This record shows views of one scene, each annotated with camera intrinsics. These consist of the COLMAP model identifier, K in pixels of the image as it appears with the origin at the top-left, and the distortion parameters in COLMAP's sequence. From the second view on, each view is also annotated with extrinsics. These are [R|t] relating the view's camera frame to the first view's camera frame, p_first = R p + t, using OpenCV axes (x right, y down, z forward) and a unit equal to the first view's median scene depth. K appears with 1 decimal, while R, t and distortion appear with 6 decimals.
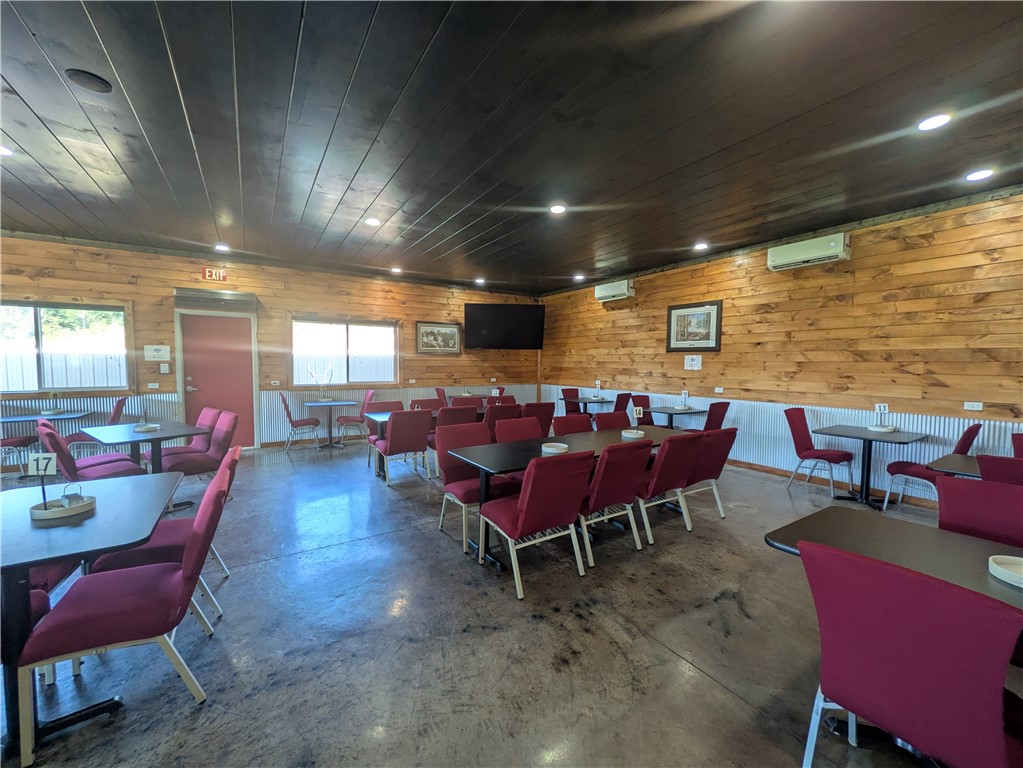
lens RADIAL K [[404.8, 0, 512.8], [0, 404.8, 384.0], [0, 0, 1]] dist [-0.000661, 0.000149]
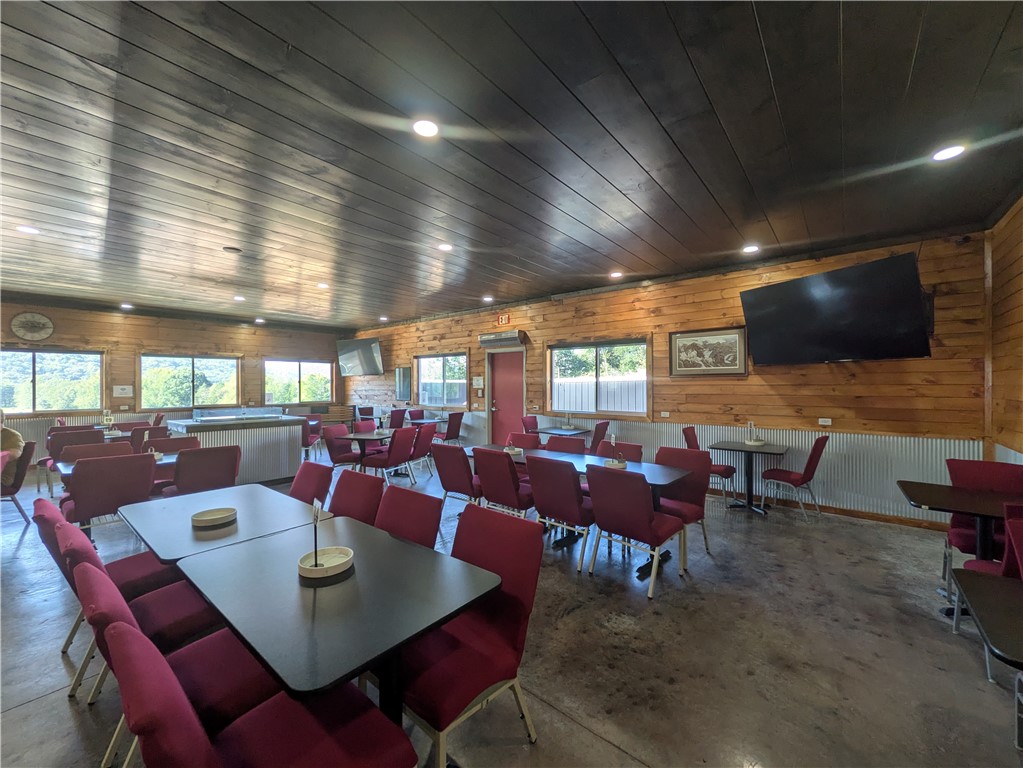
lens RADIAL K [[404.8, 0, 512.8], [0, 404.8, 384.0], [0, 0, 1]] dist [-0.000661, 0.000149]
pose [[0.299089, -0.009129, -0.954182, 0.373653], [-0.045485, 0.998681, -0.023812, -0.031560], [0.953141, 0.050522, 0.298279, 0.511926]]
